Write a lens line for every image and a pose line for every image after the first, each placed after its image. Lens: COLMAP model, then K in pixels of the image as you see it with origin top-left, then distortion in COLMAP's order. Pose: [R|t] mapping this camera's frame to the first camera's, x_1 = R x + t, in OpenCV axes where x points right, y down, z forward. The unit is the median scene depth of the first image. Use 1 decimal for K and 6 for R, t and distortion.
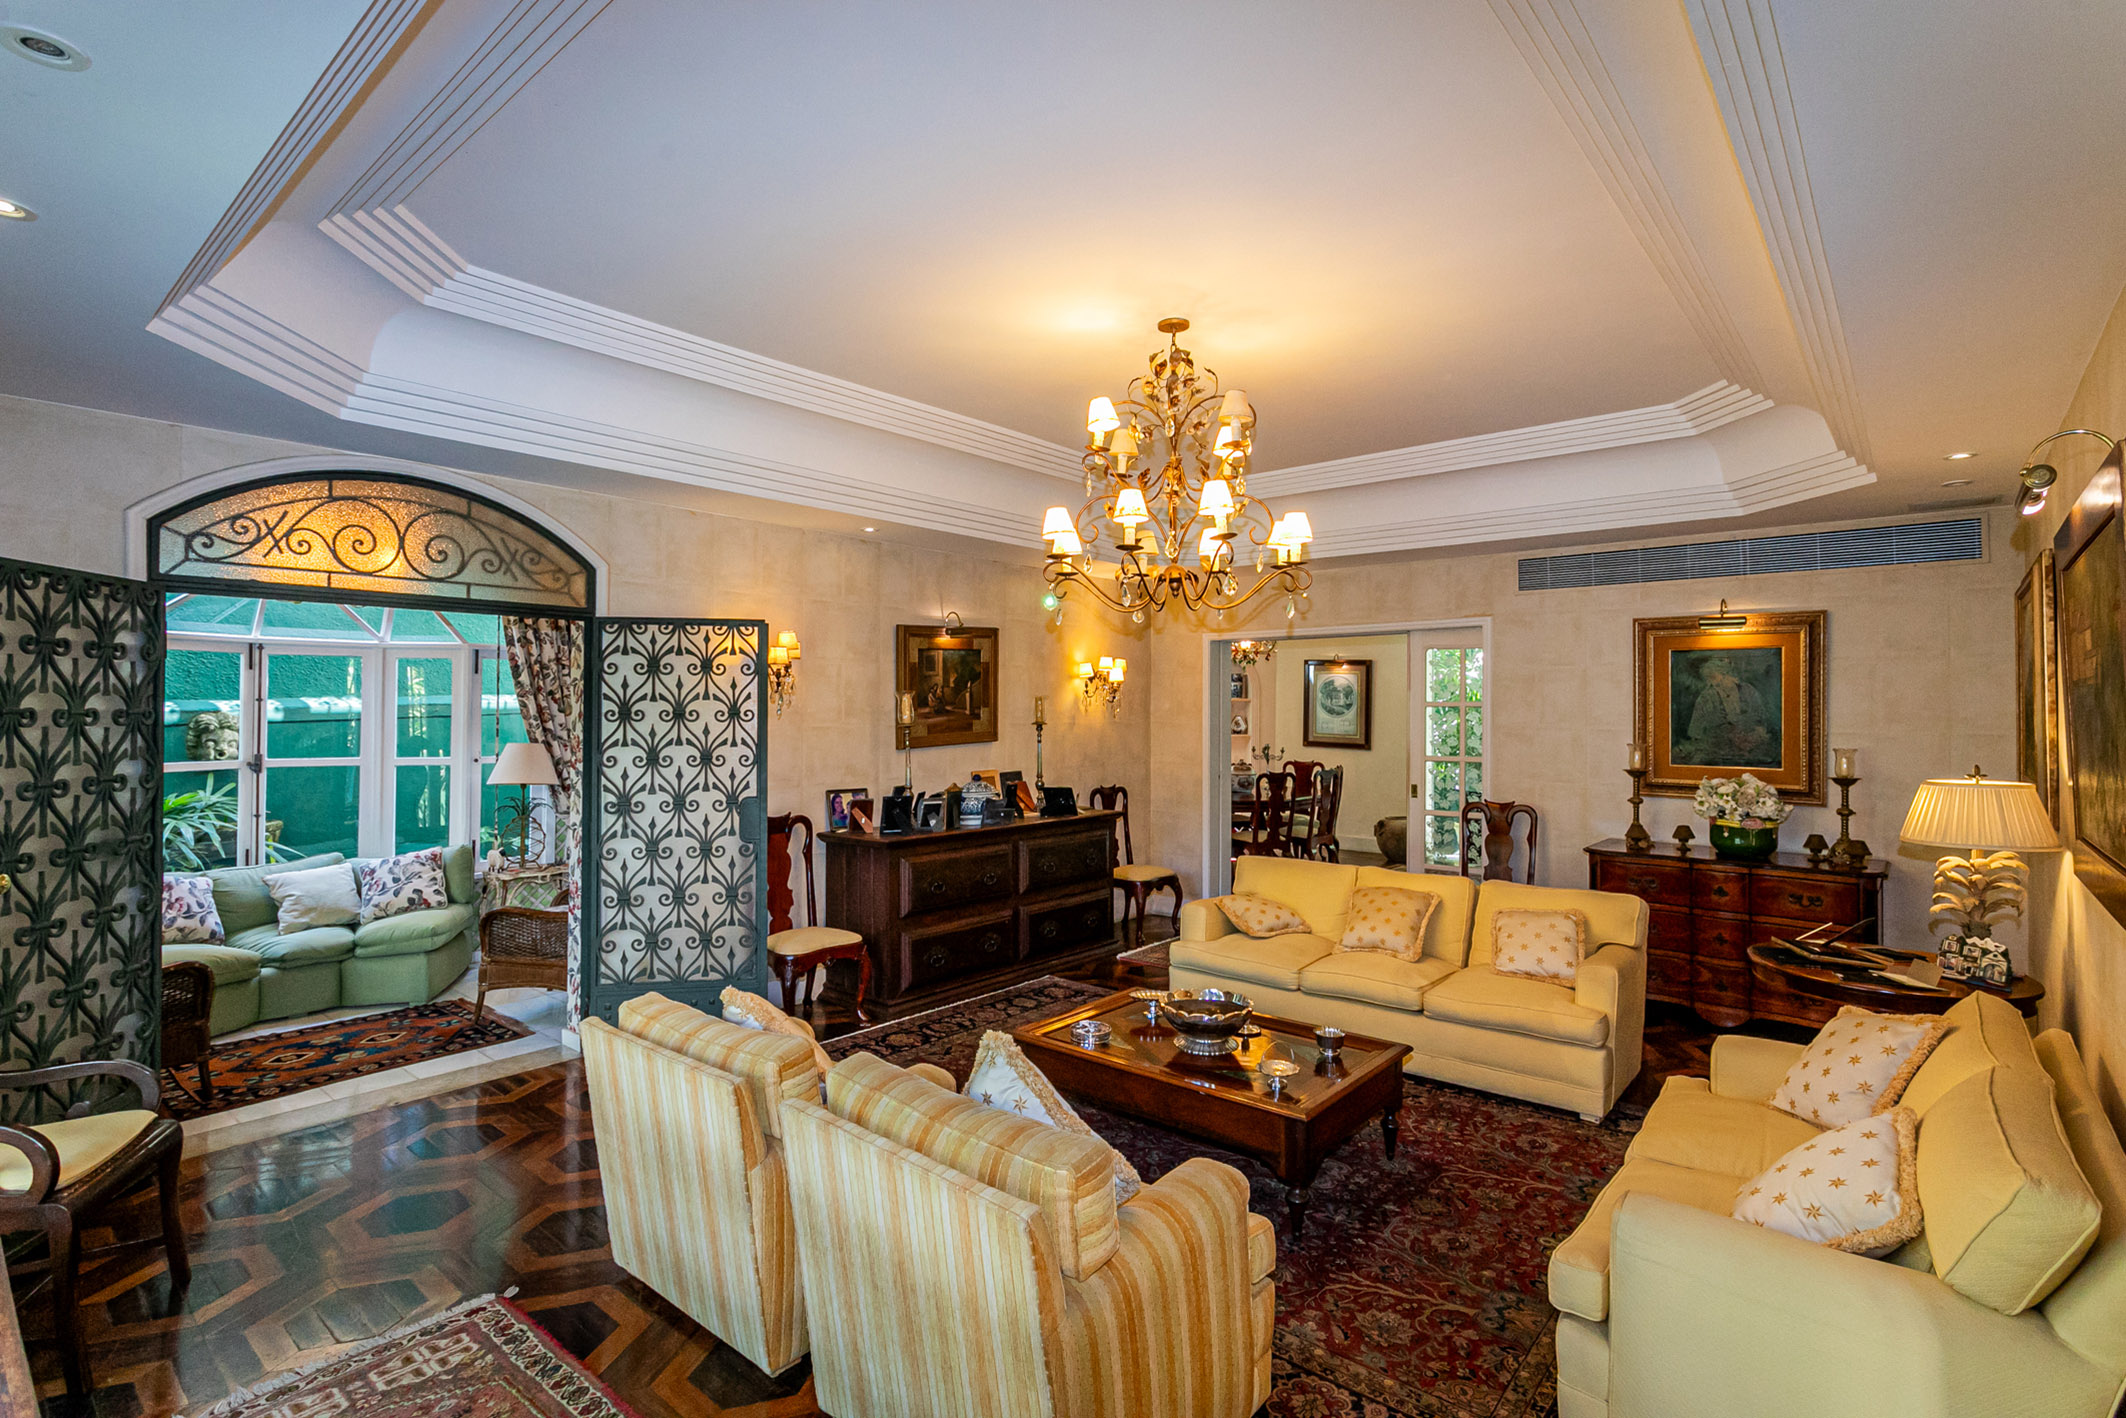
lens RADIAL K [[1015.5, 0, 1048.8], [0, 1015.5, 696.6], [0, 0, 1]] dist [0.003590, 0.000592]
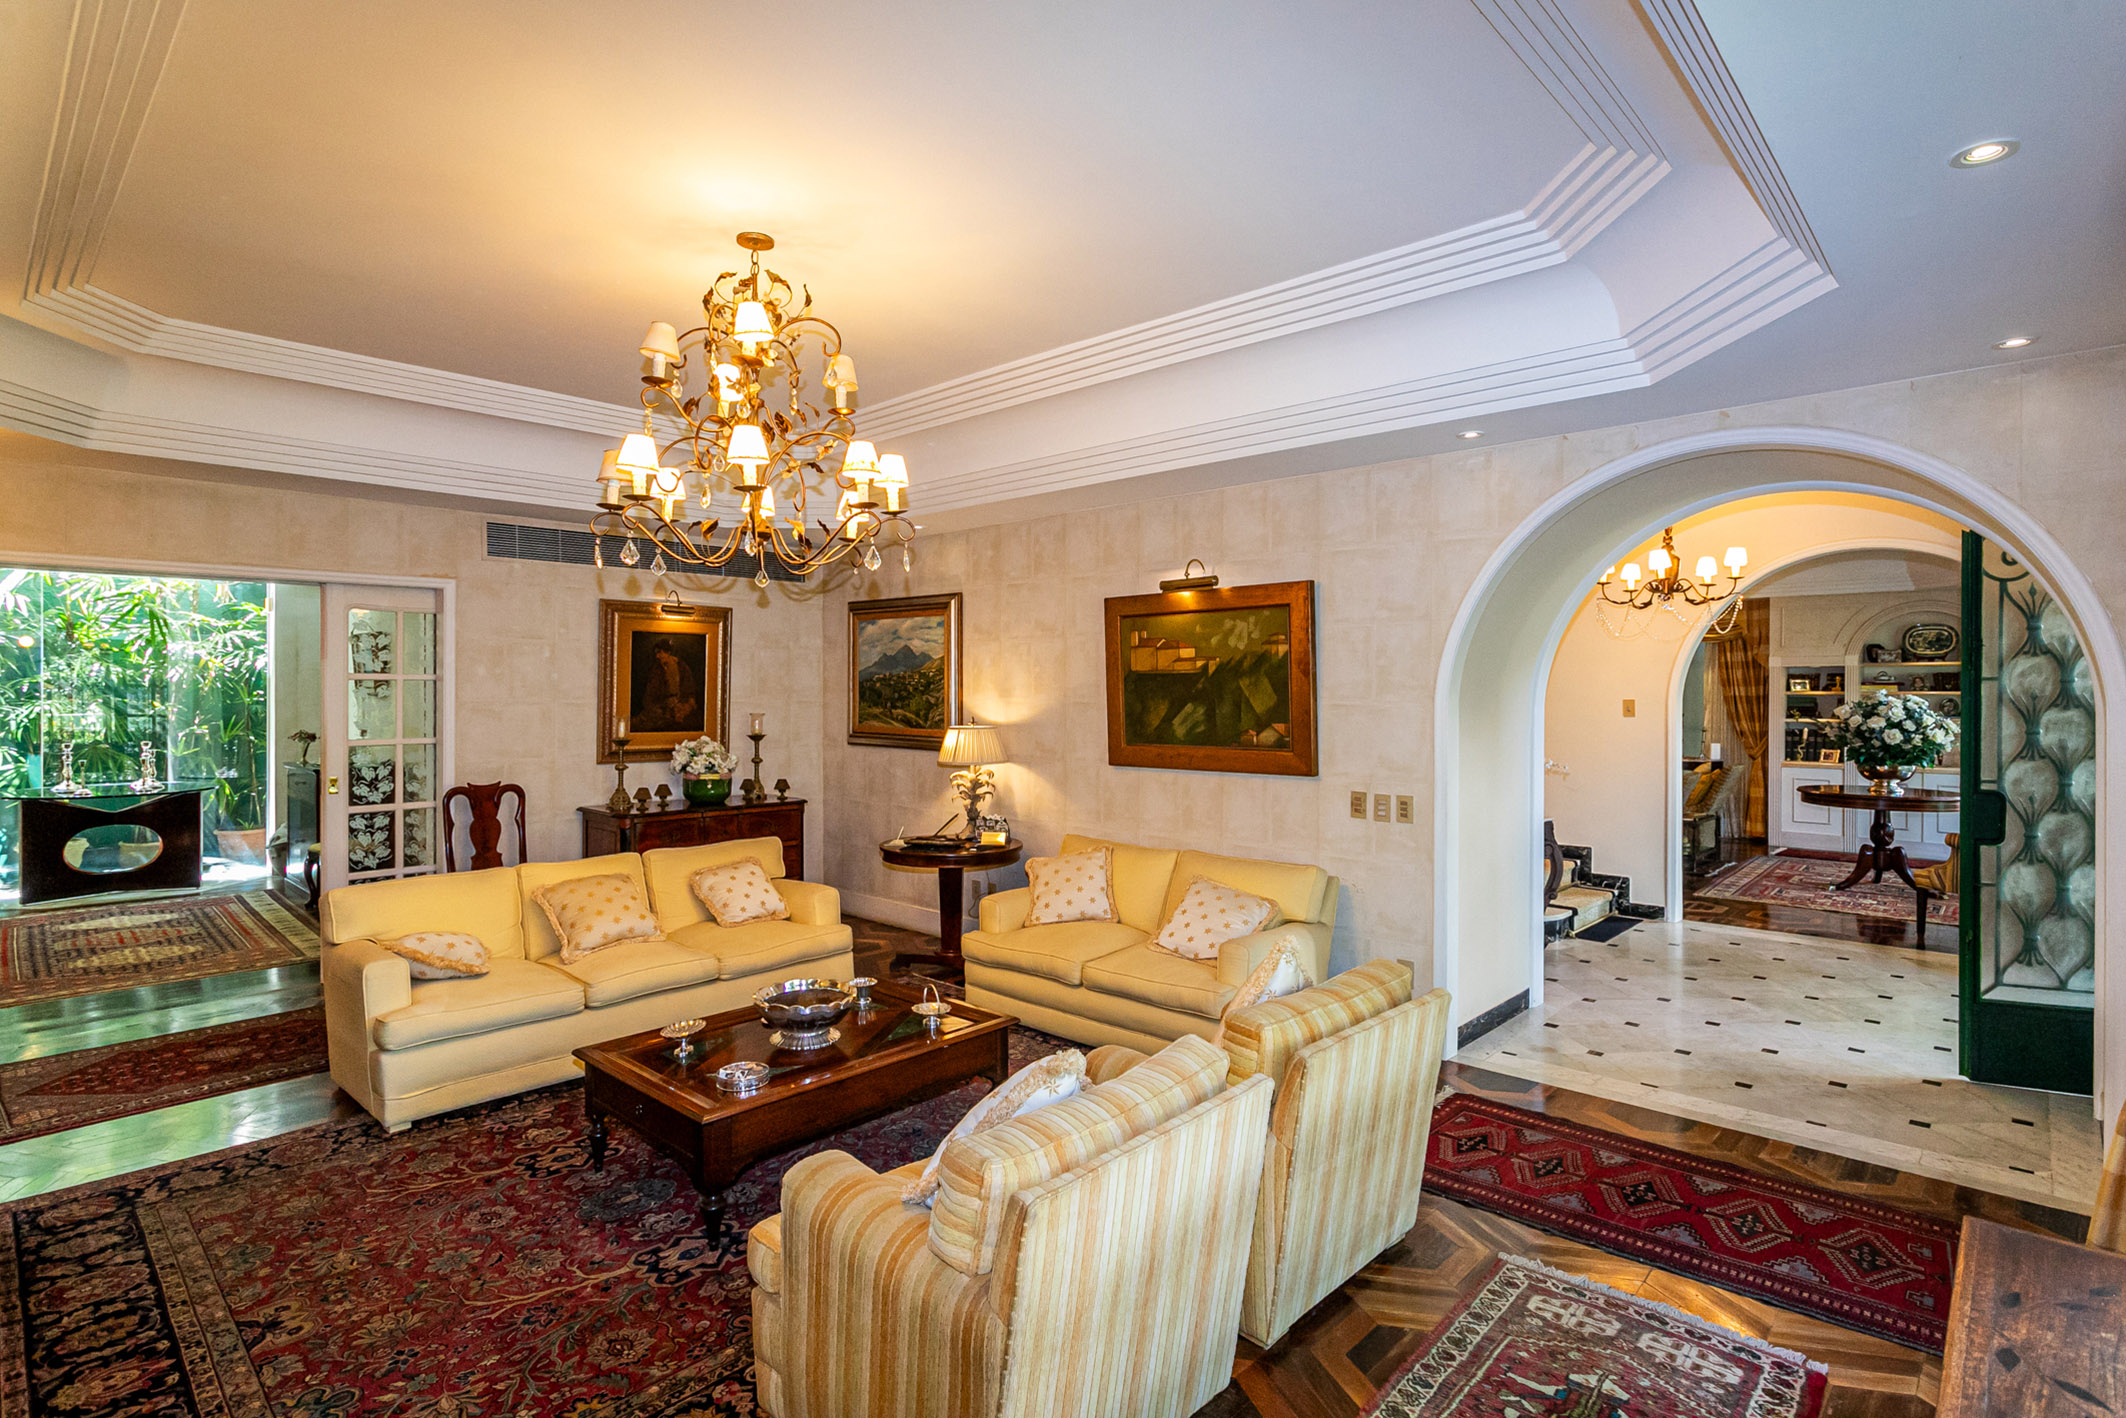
lens RADIAL K [[1053.4, 0, 1071.0], [0, 1053.4, 696.1], [0, 0, 1]] dist [-0.004307, -0.000343]
pose [[0.038315, -0.007696, 0.999236, -0.522417], [-0.011800, 0.999897, 0.008154, 0.011075], [-0.999196, -0.012104, 0.038220, 0.470378]]
